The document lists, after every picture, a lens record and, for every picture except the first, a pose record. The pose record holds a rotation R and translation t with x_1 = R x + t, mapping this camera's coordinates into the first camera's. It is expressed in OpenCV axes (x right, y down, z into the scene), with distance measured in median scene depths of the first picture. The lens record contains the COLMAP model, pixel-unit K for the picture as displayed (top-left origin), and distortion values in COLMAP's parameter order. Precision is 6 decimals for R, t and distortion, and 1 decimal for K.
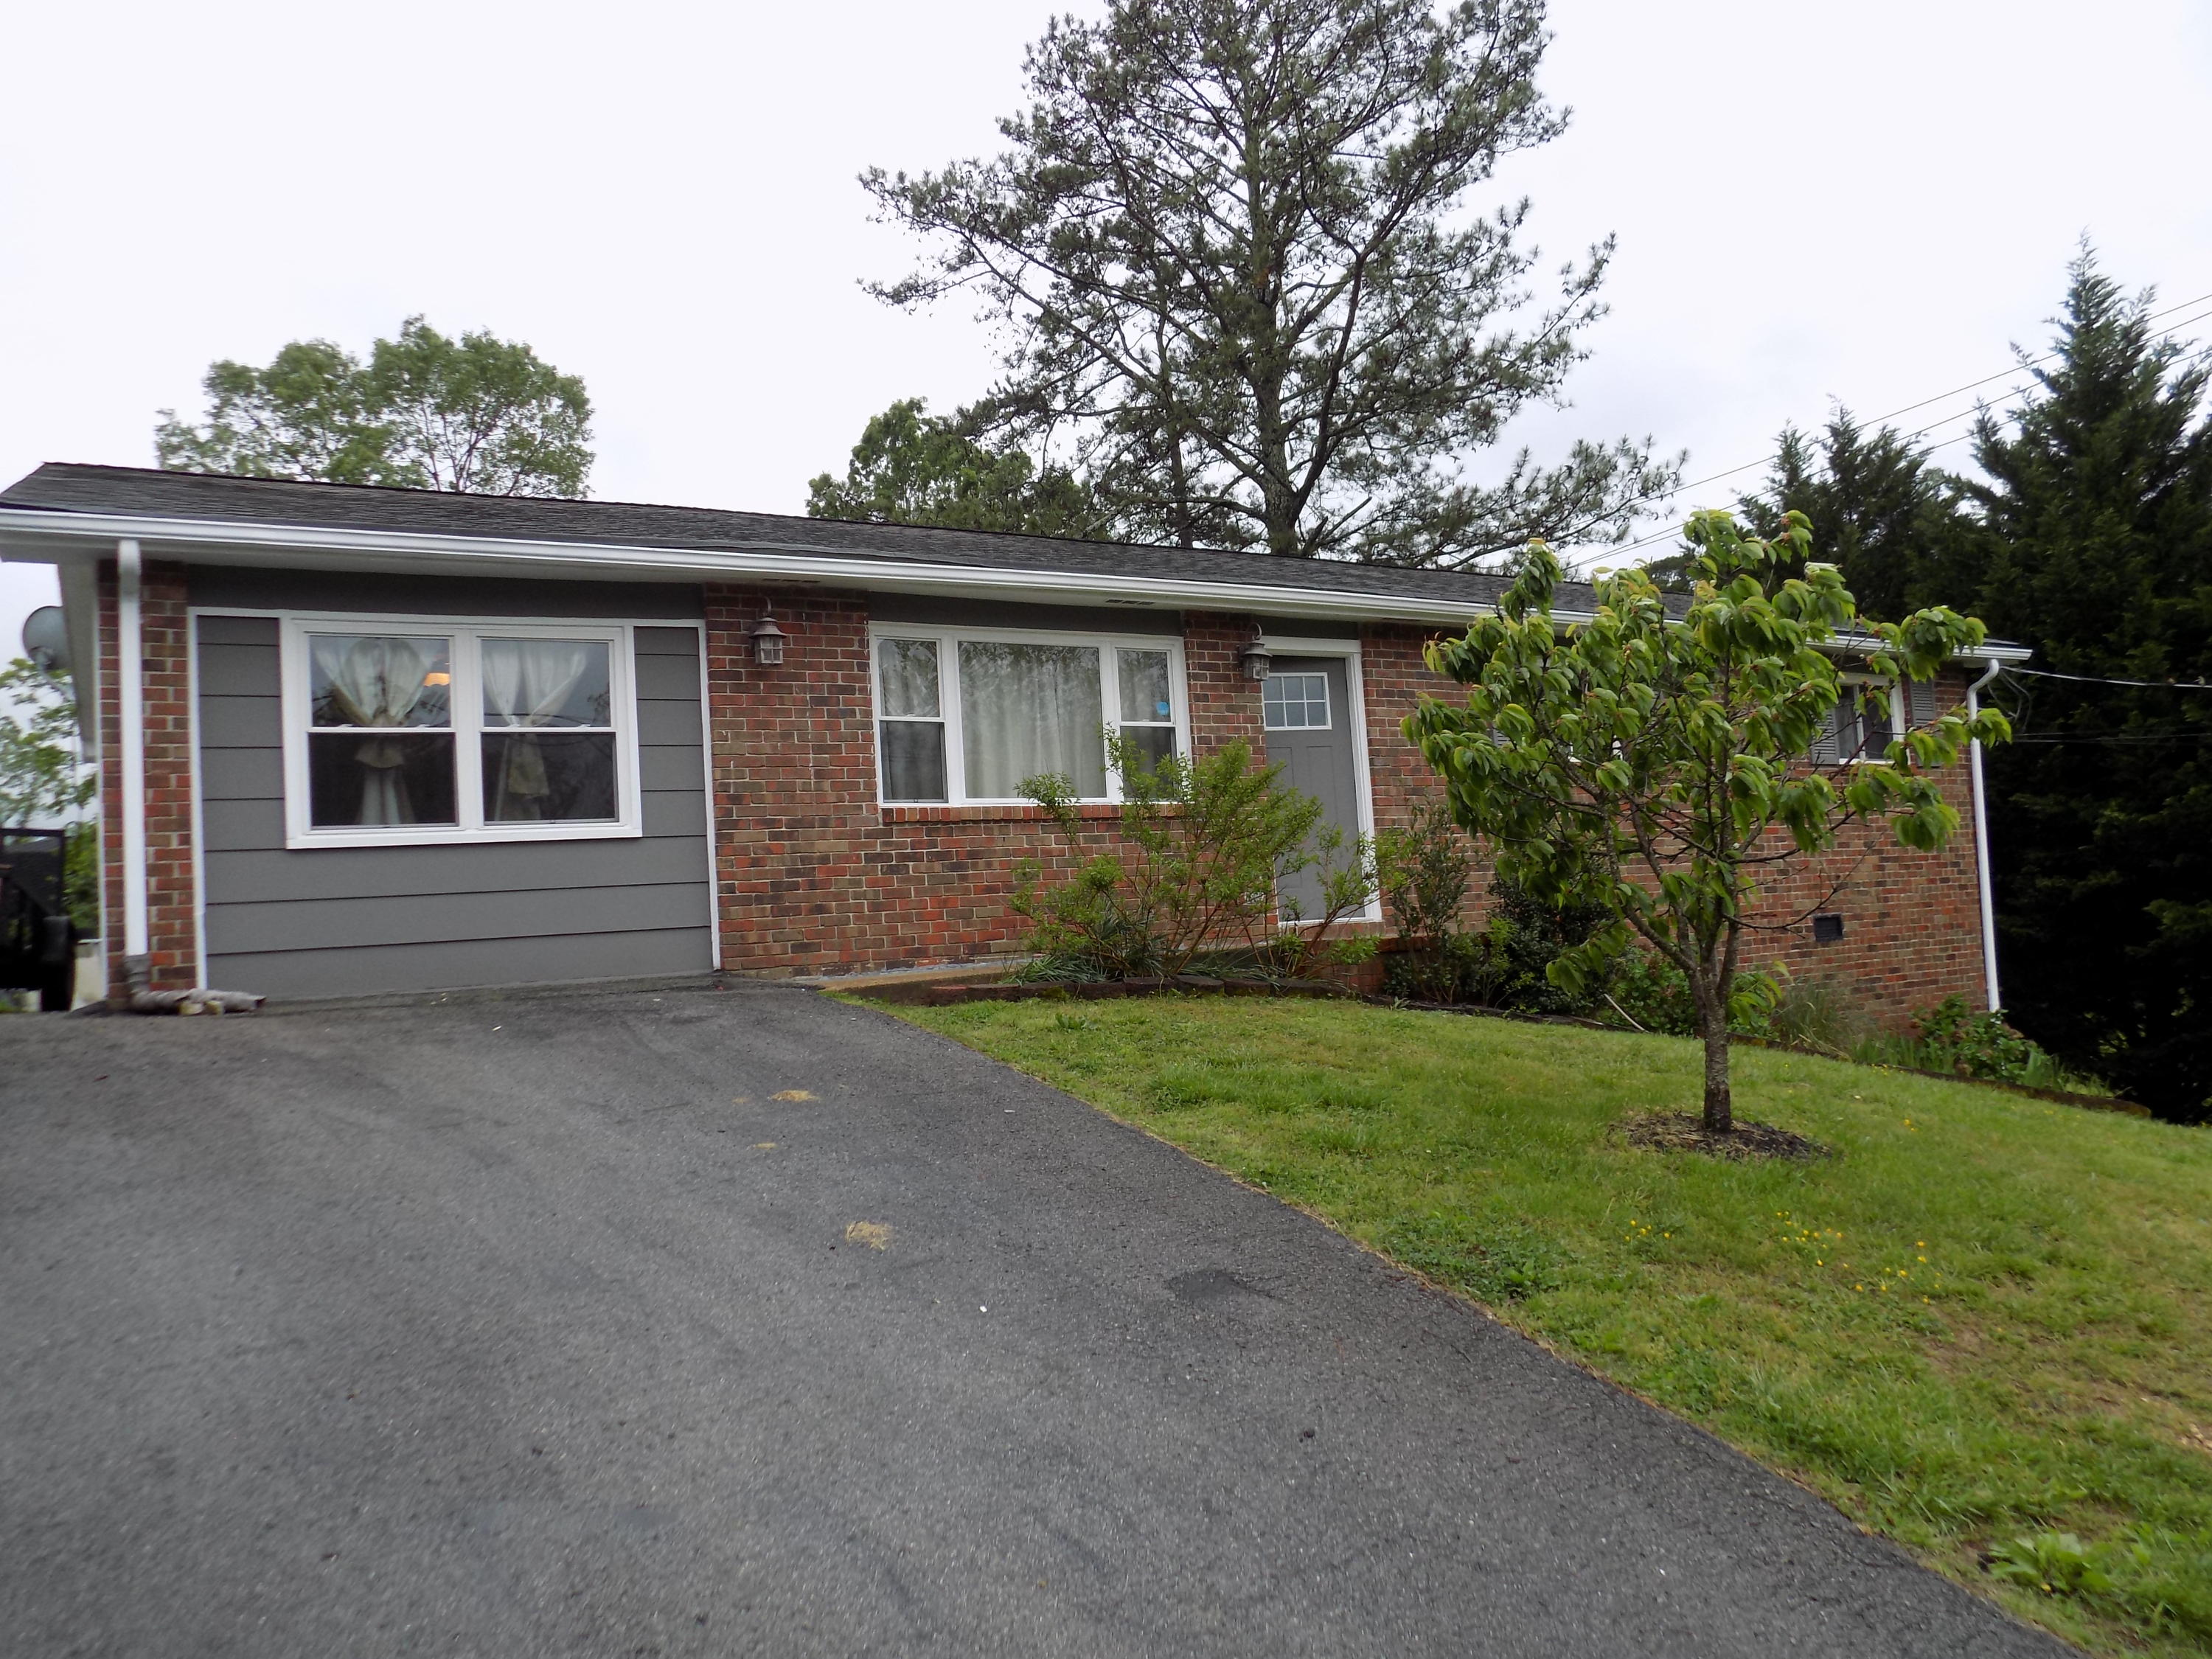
lens RADIAL K [[1591.5, 0, 1069.5], [0, 1591.5, 830.3], [0, 0, 1]] dist [-0.061915, 0.080657]
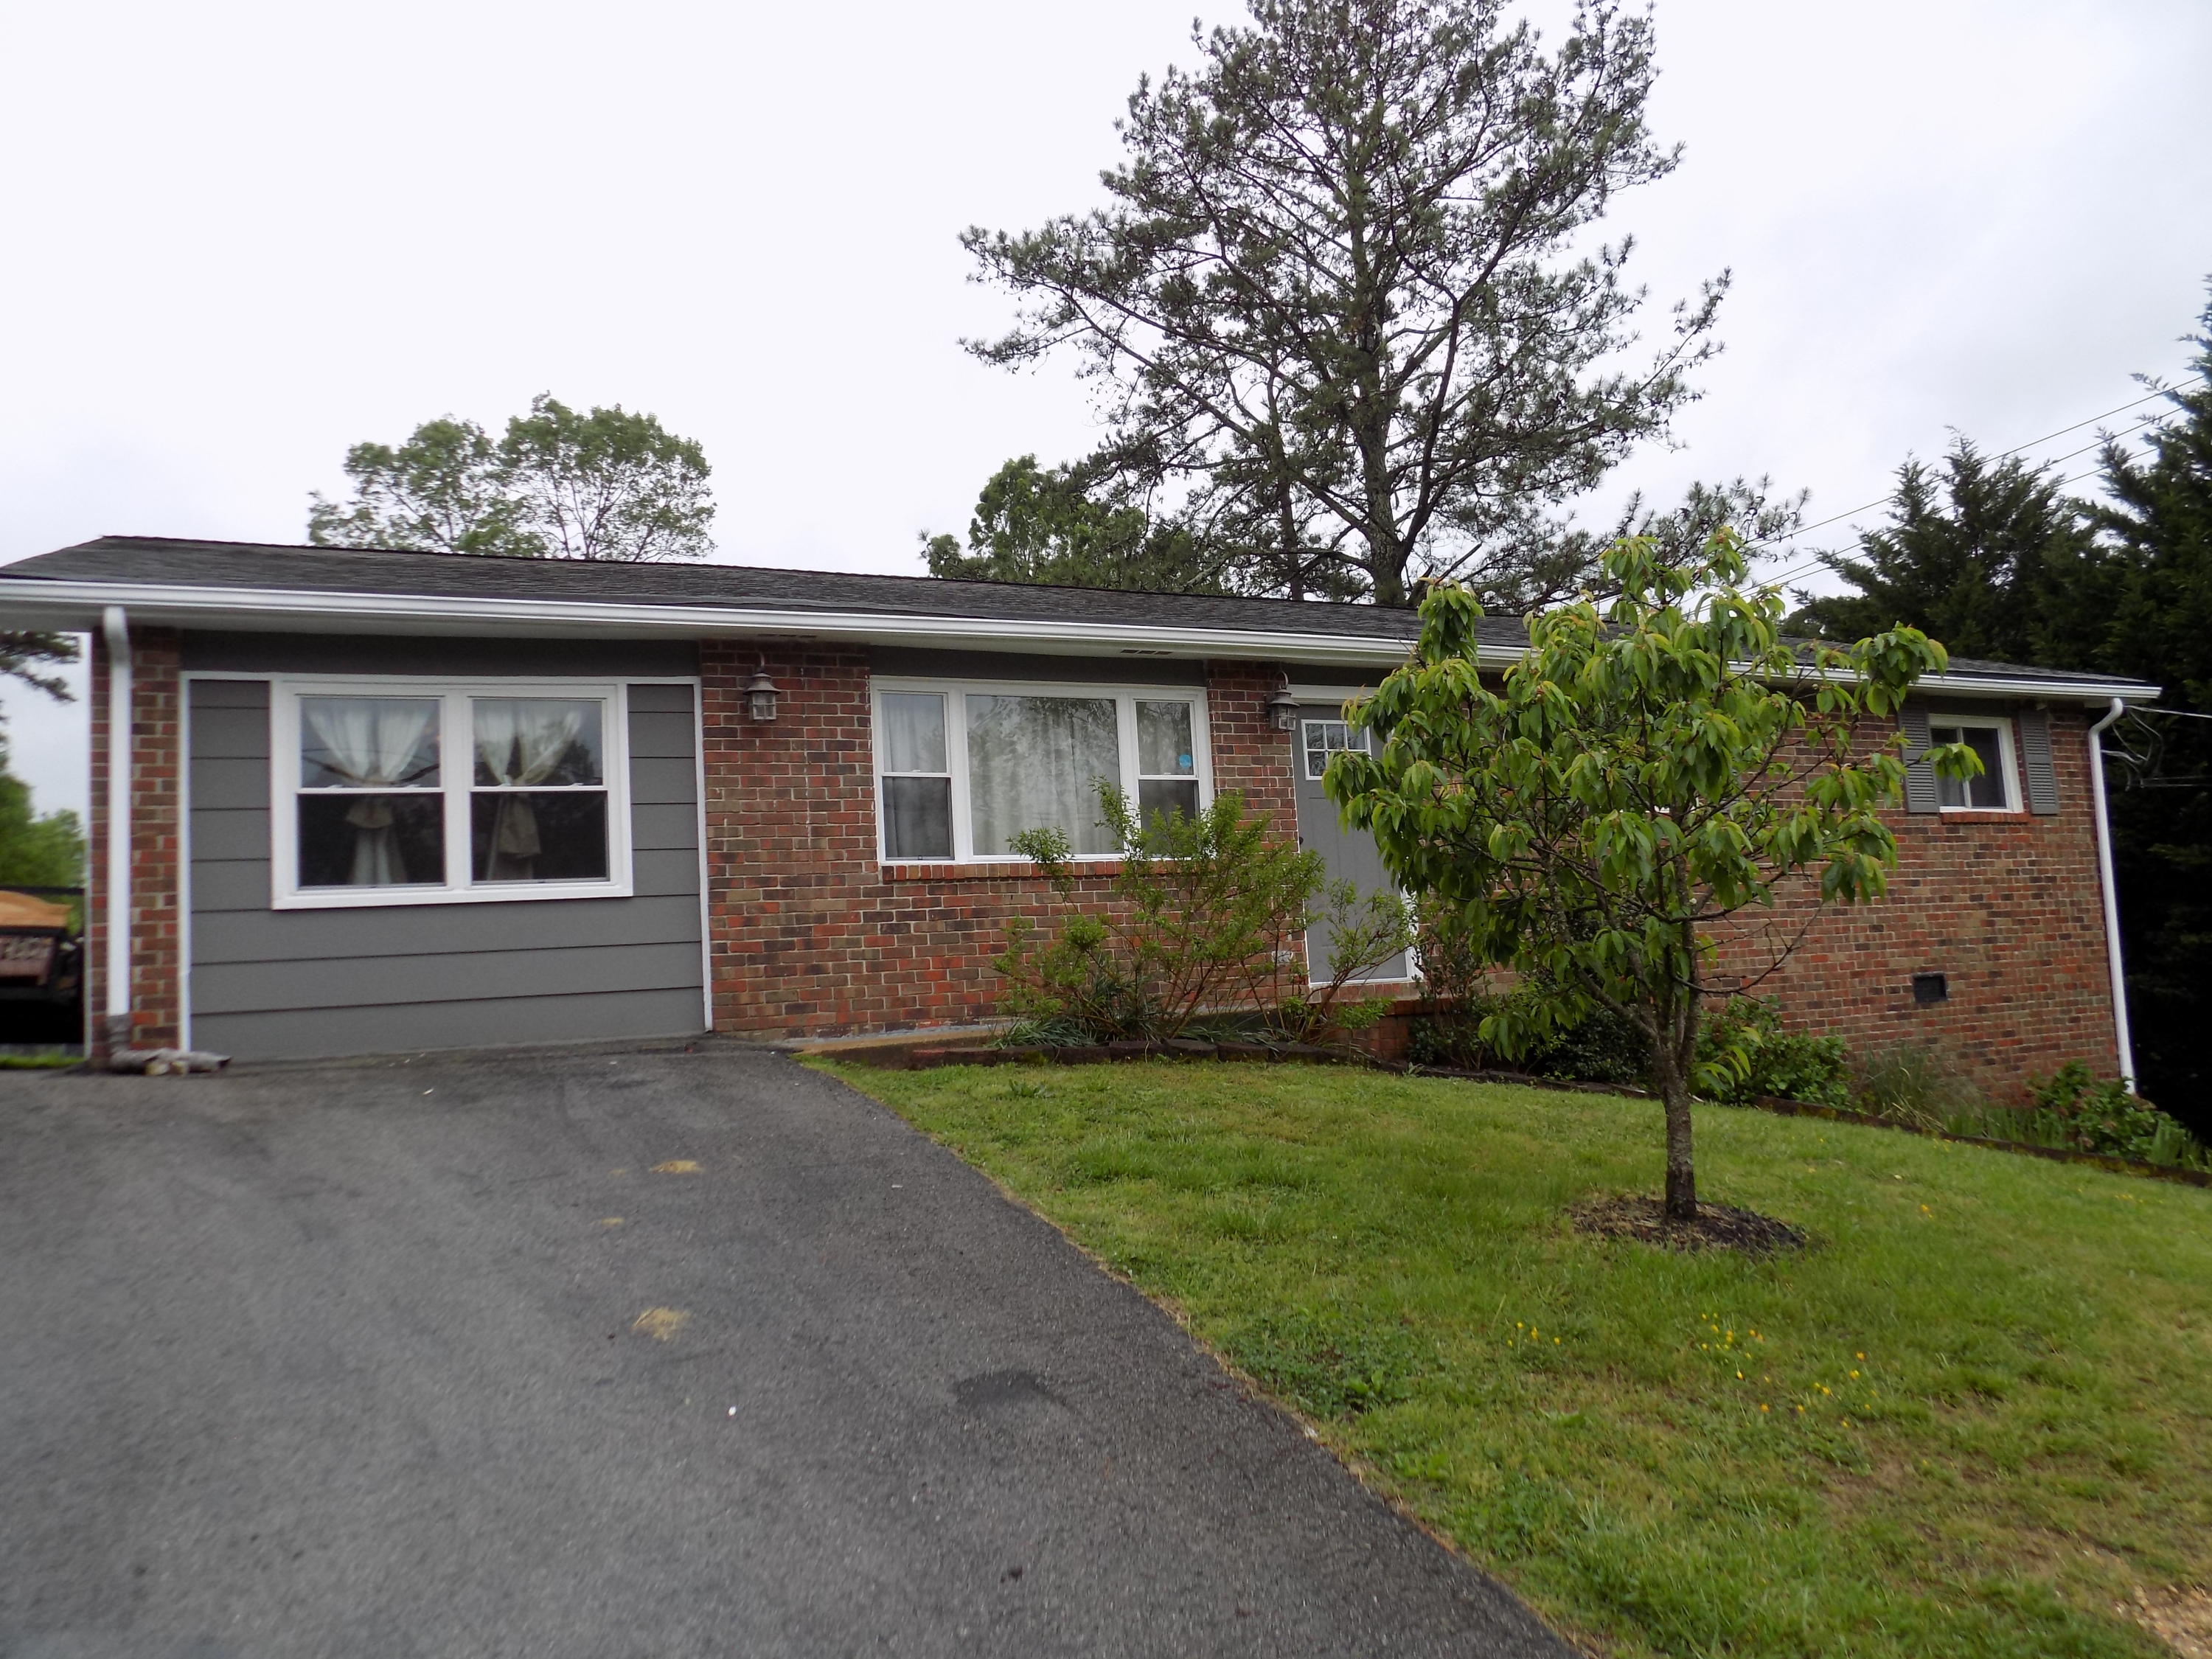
lens RADIAL K [[1591.5, 0, 1069.5], [0, 1591.5, 830.3], [0, 0, 1]] dist [-0.061915, 0.080657]
pose [[0.996026, -0.007419, -0.088753, 0.083941], [0.004262, 0.999353, -0.035710, -0.000348], [0.088961, 0.035190, 0.995413, 0.035231]]
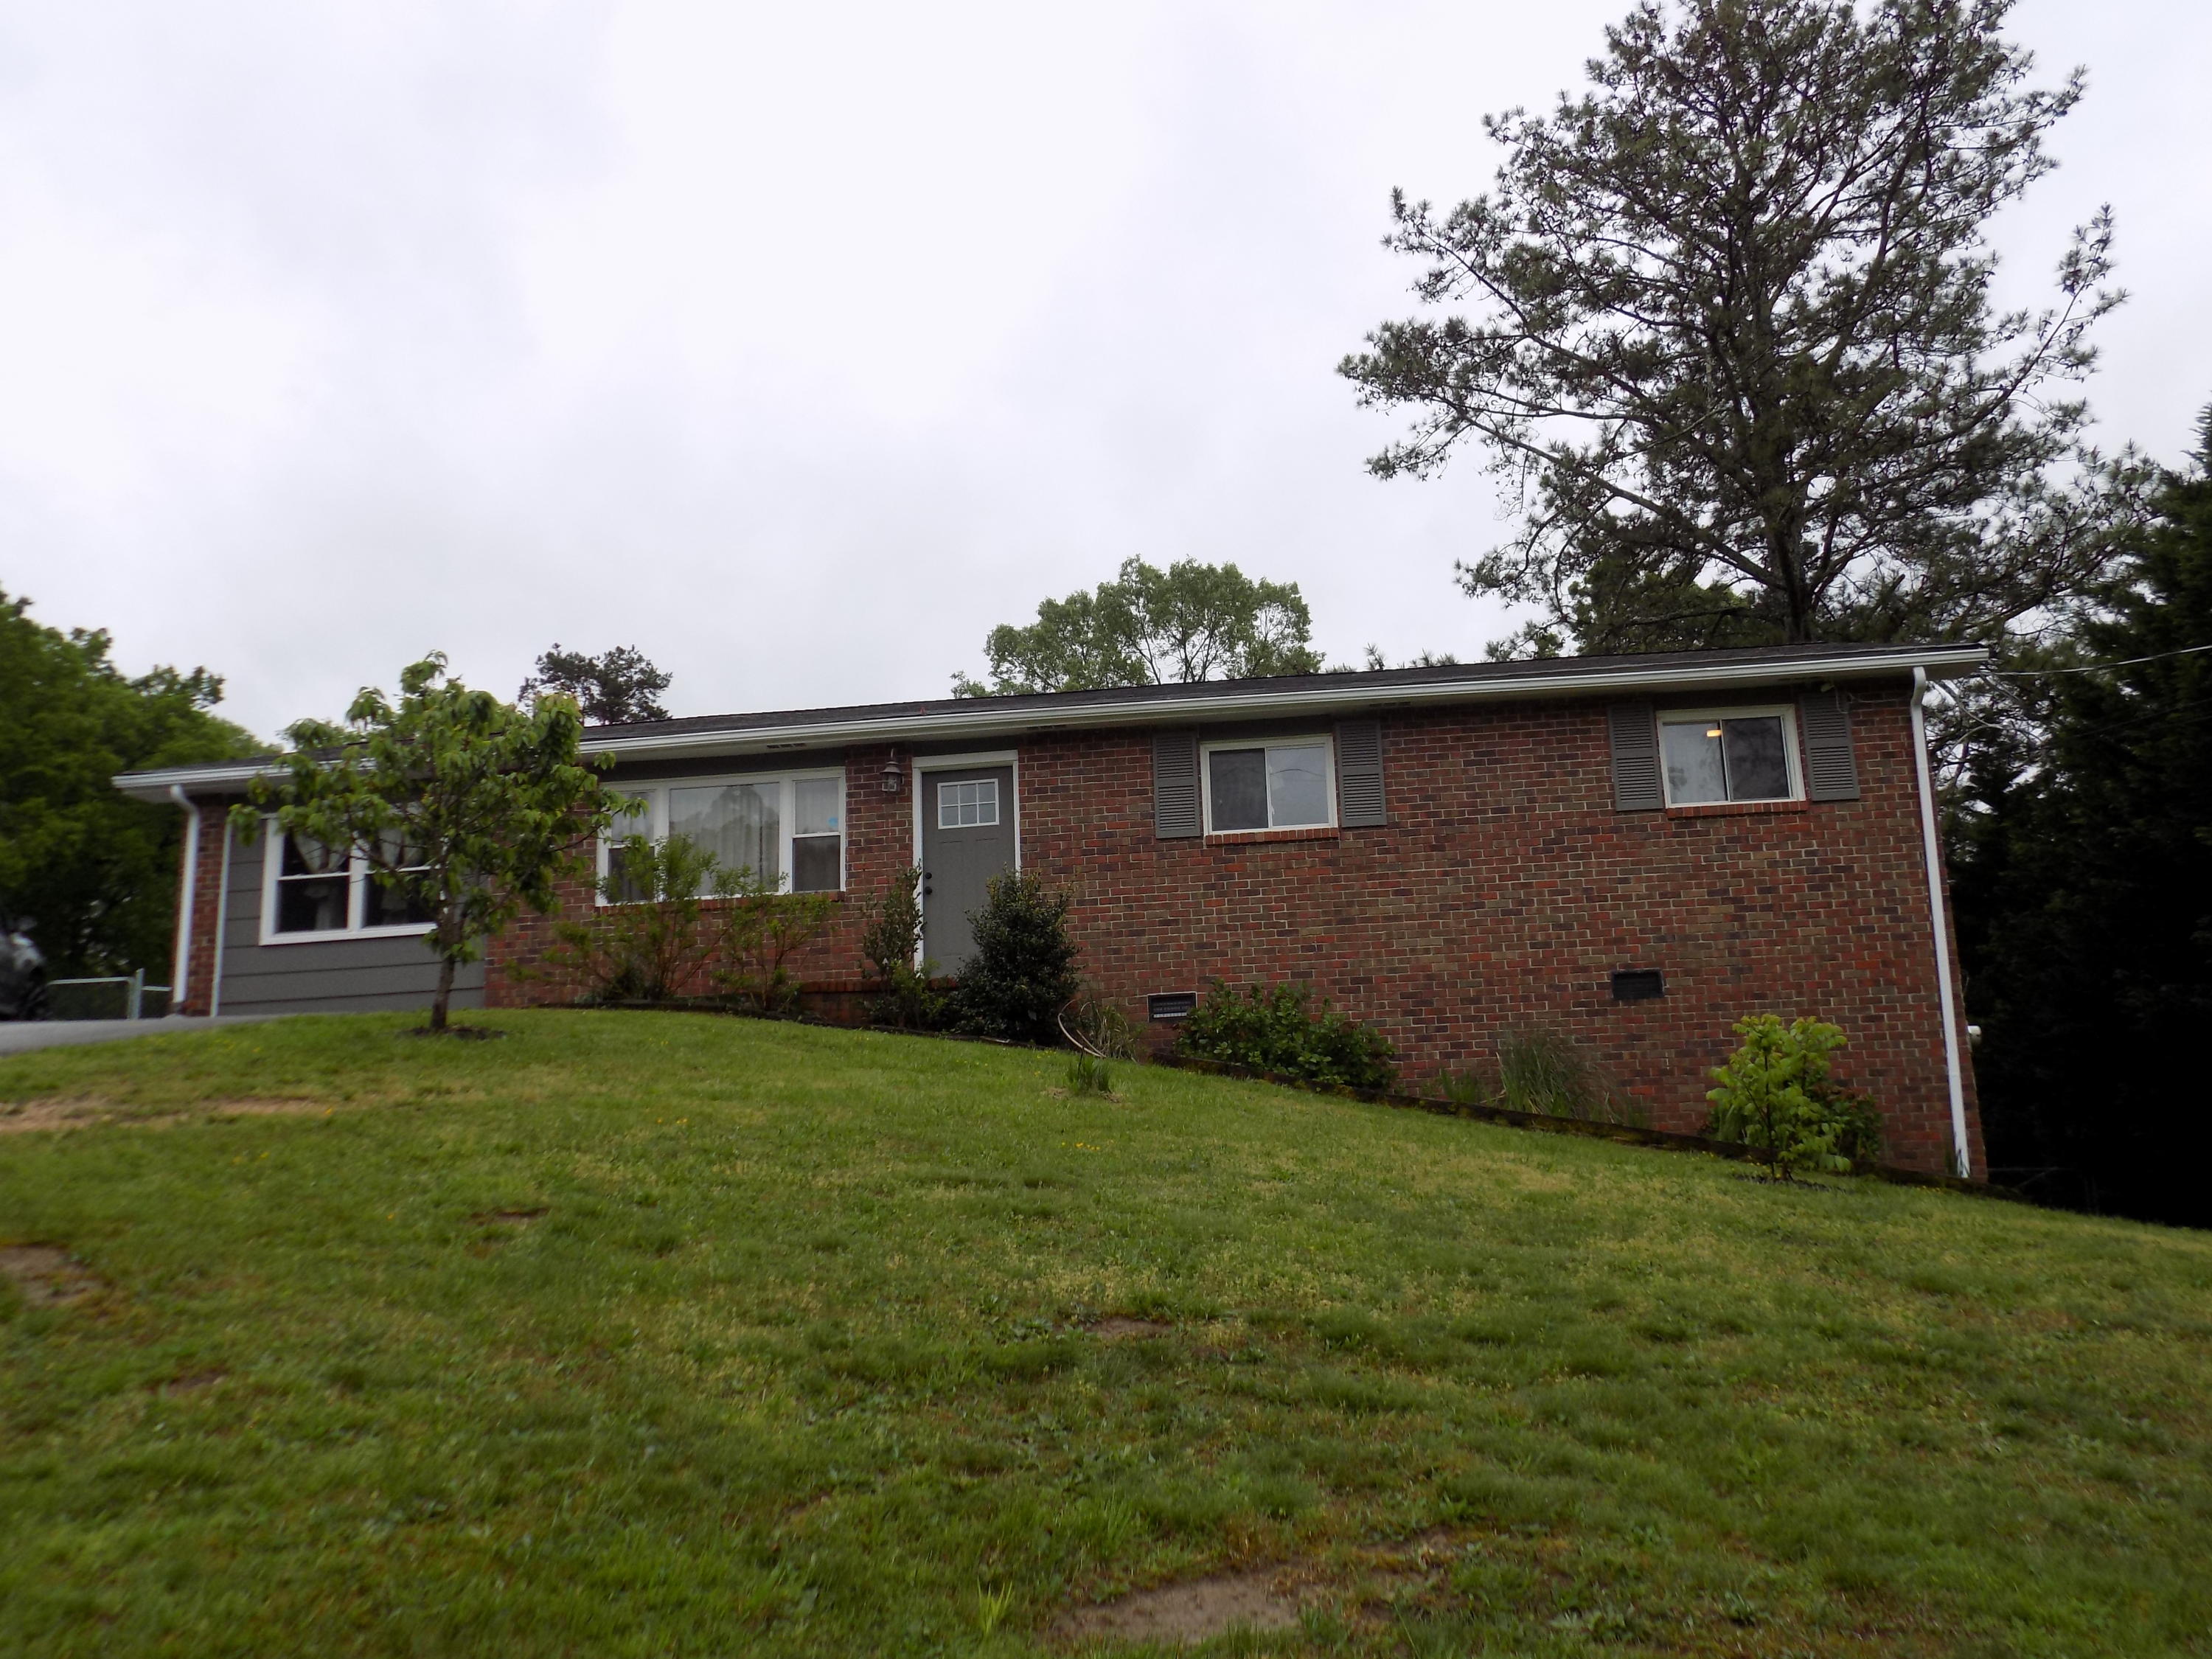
lens RADIAL K [[1777.8, 0, 1106.0], [0, 1777.8, 829.5], [0, 0, 1]] dist [-0.020113, -0.002503]
pose [[0.802240, -0.101824, -0.588254, 1.240586], [0.027309, 0.990575, -0.134220, 0.149784], [0.596377, 0.091612, 0.797460, -0.038357]]
